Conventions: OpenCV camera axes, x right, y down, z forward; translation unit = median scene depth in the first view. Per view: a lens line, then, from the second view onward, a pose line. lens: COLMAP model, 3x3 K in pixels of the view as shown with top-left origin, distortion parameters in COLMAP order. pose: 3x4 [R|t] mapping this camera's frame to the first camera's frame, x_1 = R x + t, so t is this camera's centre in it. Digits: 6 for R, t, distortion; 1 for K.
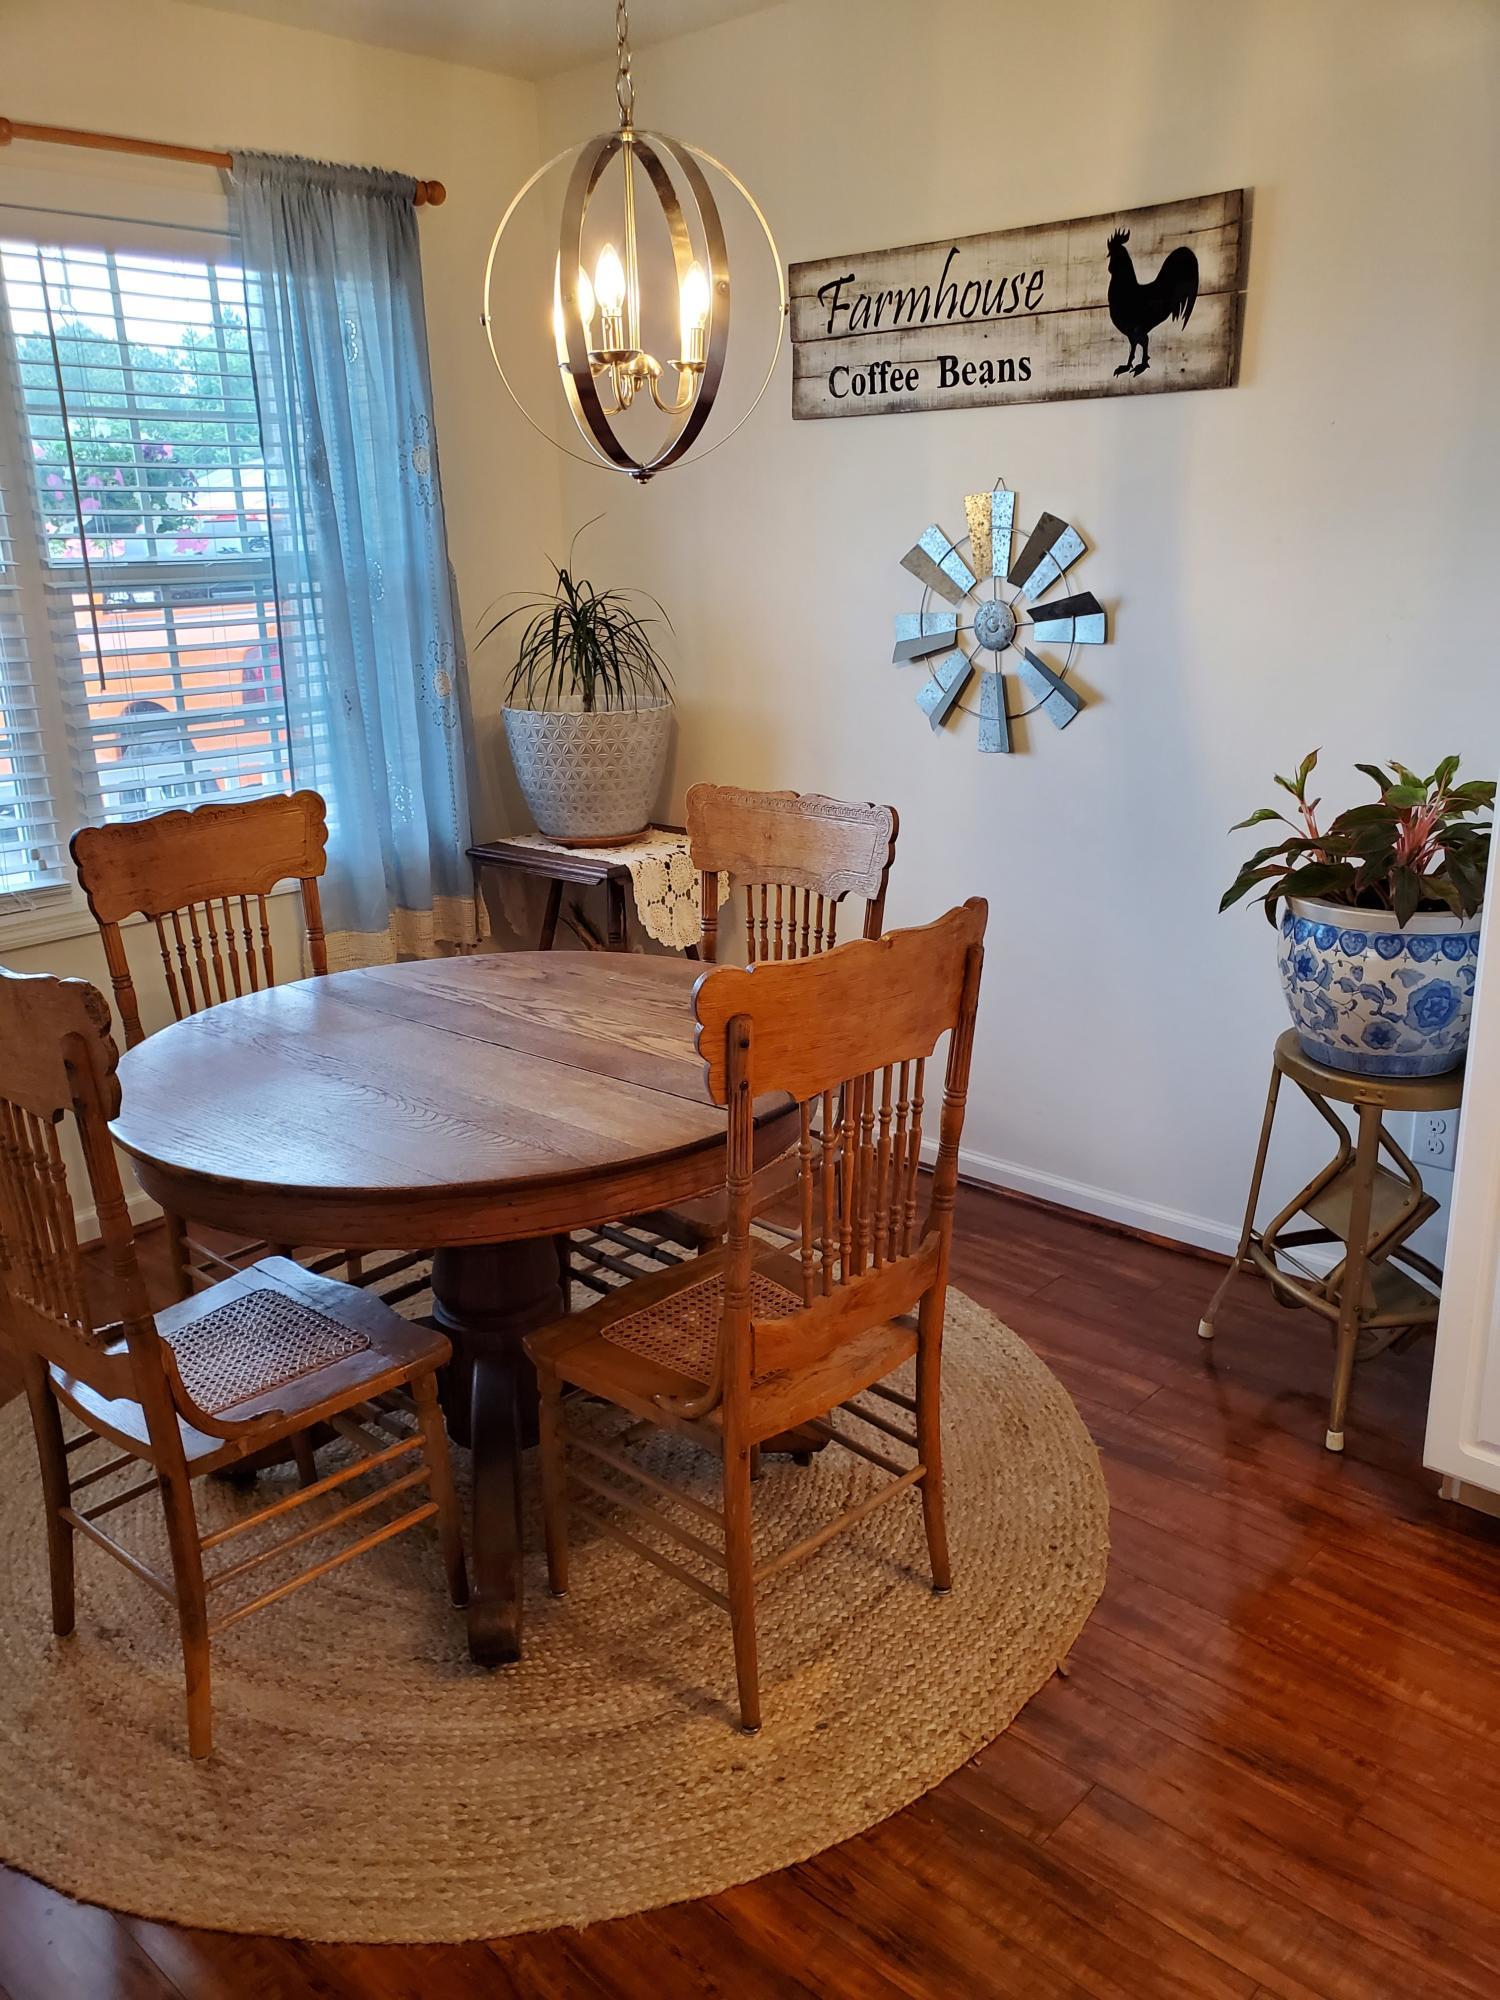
lens RADIAL K [[1592.8, 0, 728.8], [0, 1592.8, 999.9], [0, 0, 1]] dist [0.001351, 0.005655]
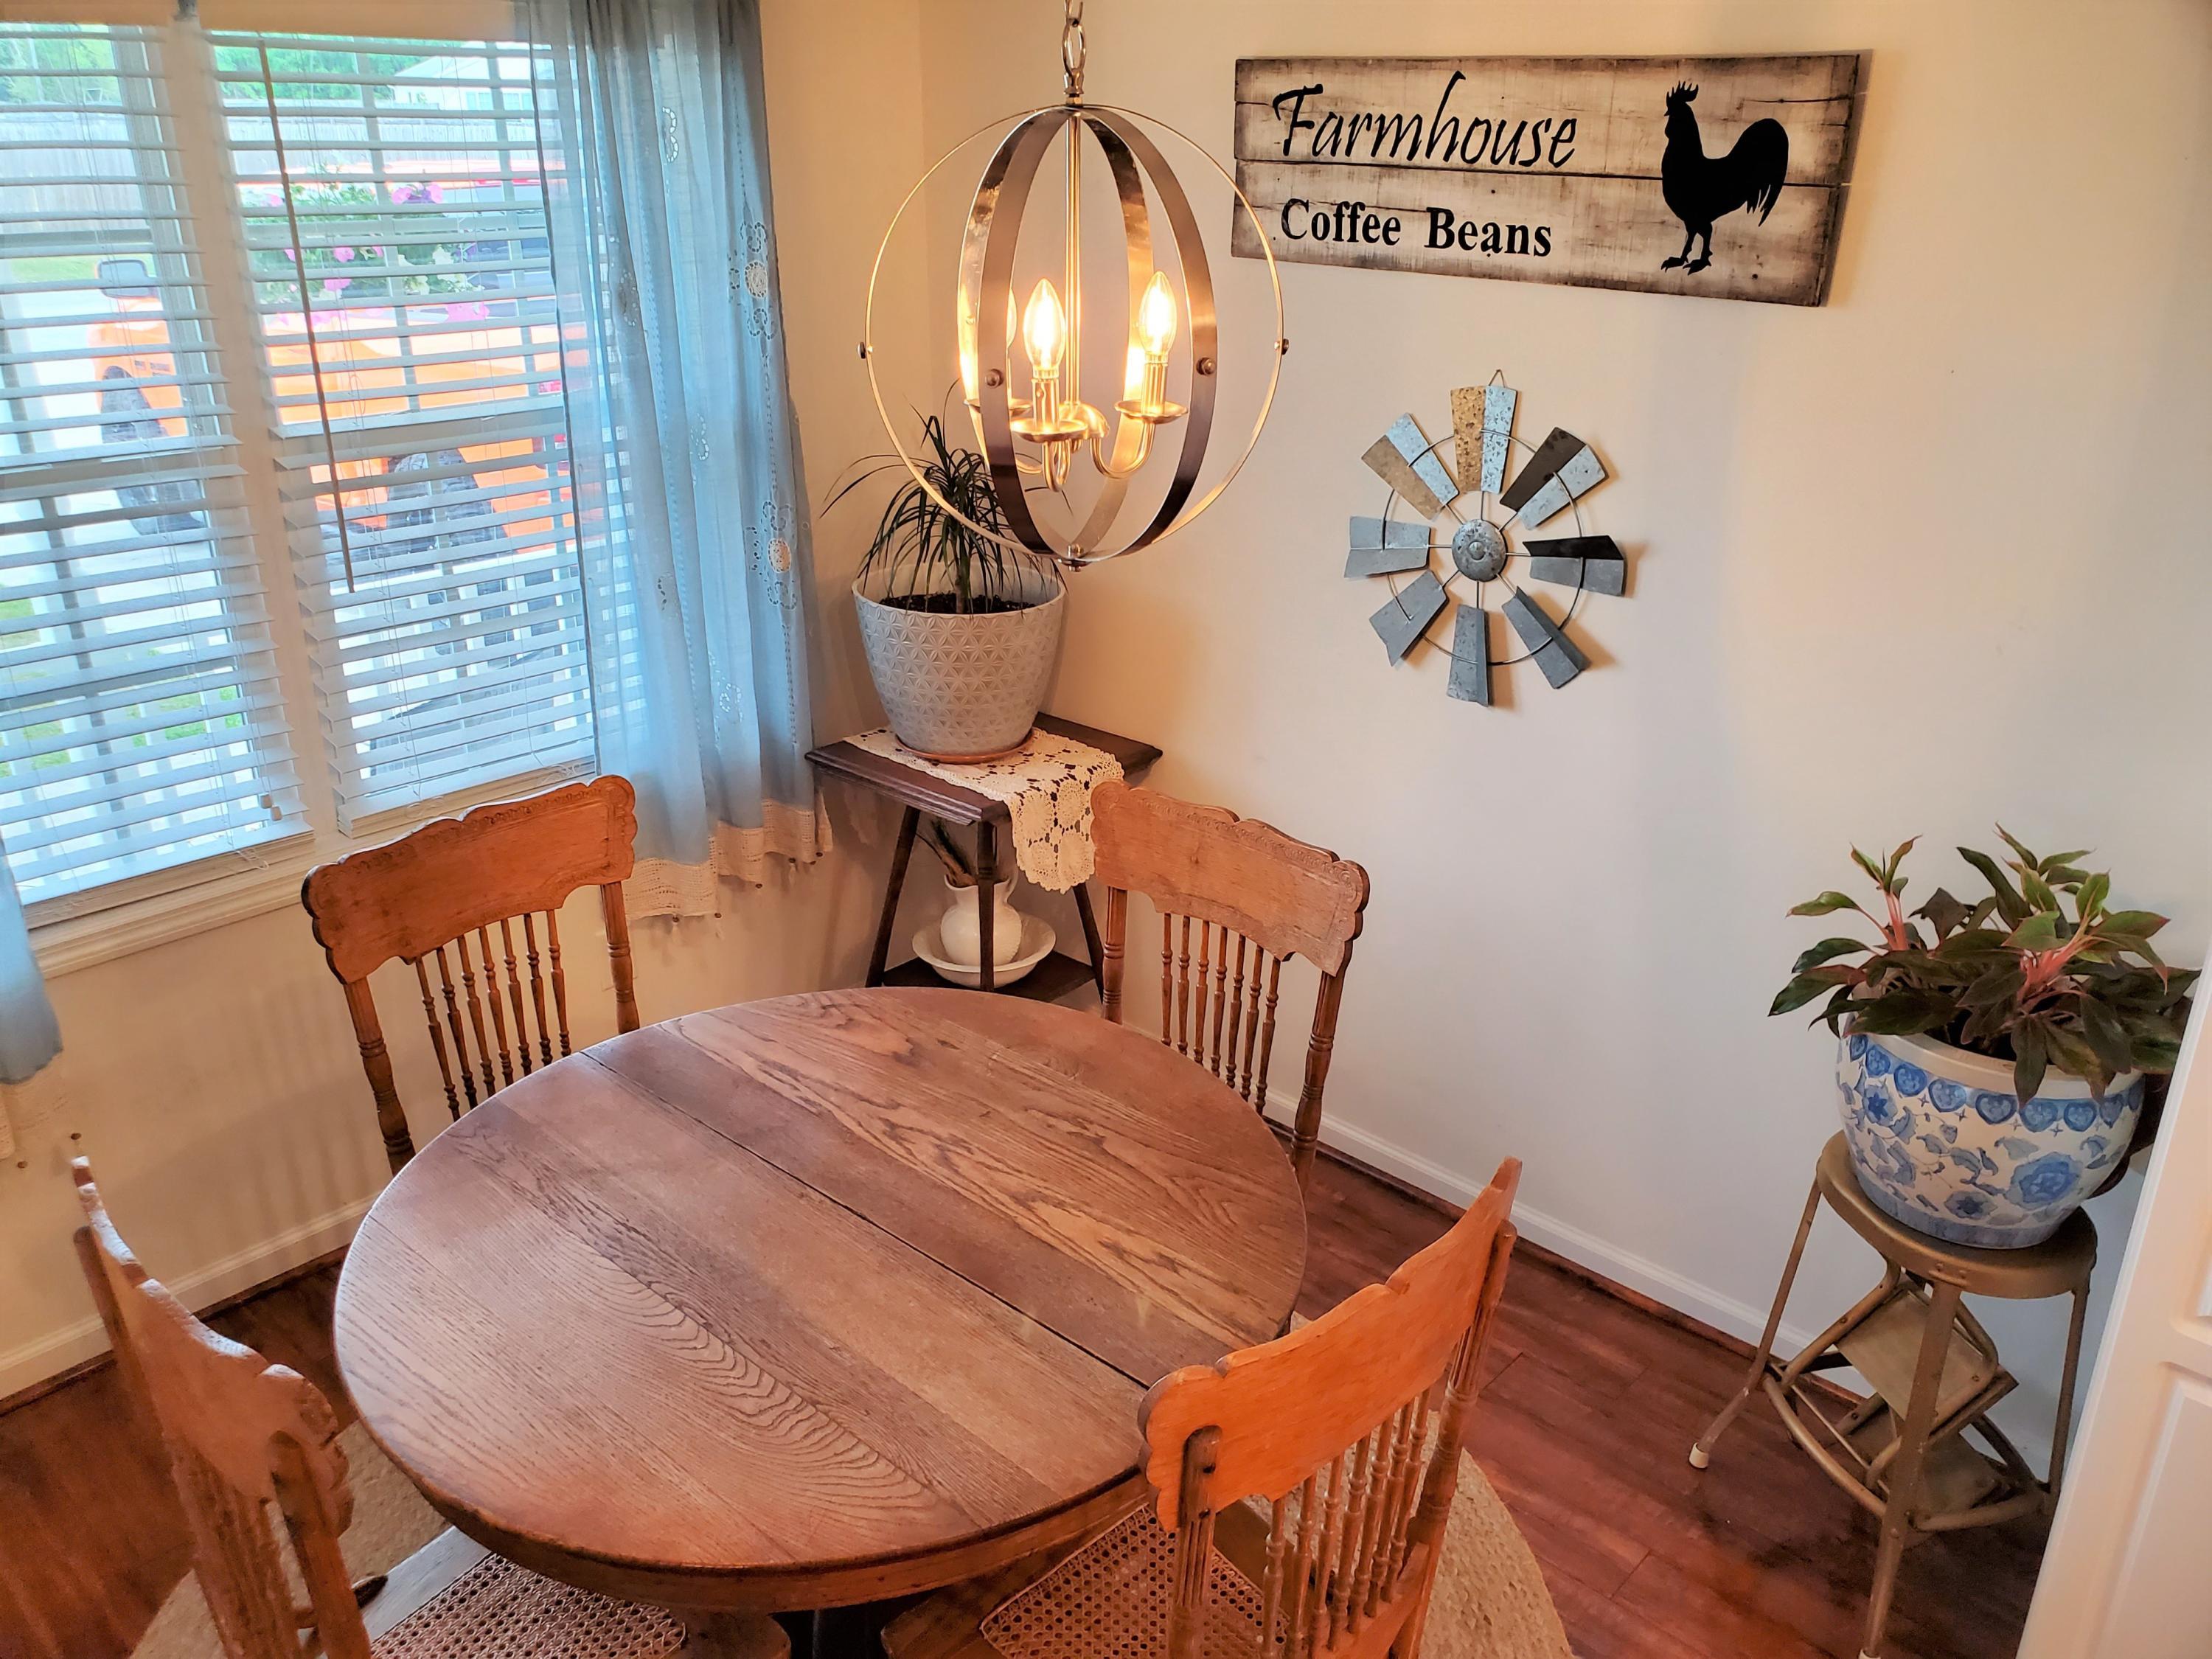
lens RADIAL K [[1762.6, 0, 1106.0], [0, 1762.6, 829.5], [0, 0, 1]] dist [0.010407, -0.003087]
pose [[0.999345, 0.031178, 0.018373, -0.032419], [-0.032778, 0.994991, 0.094438, -0.179380], [-0.015337, -0.094978, 0.995361, 0.116340]]
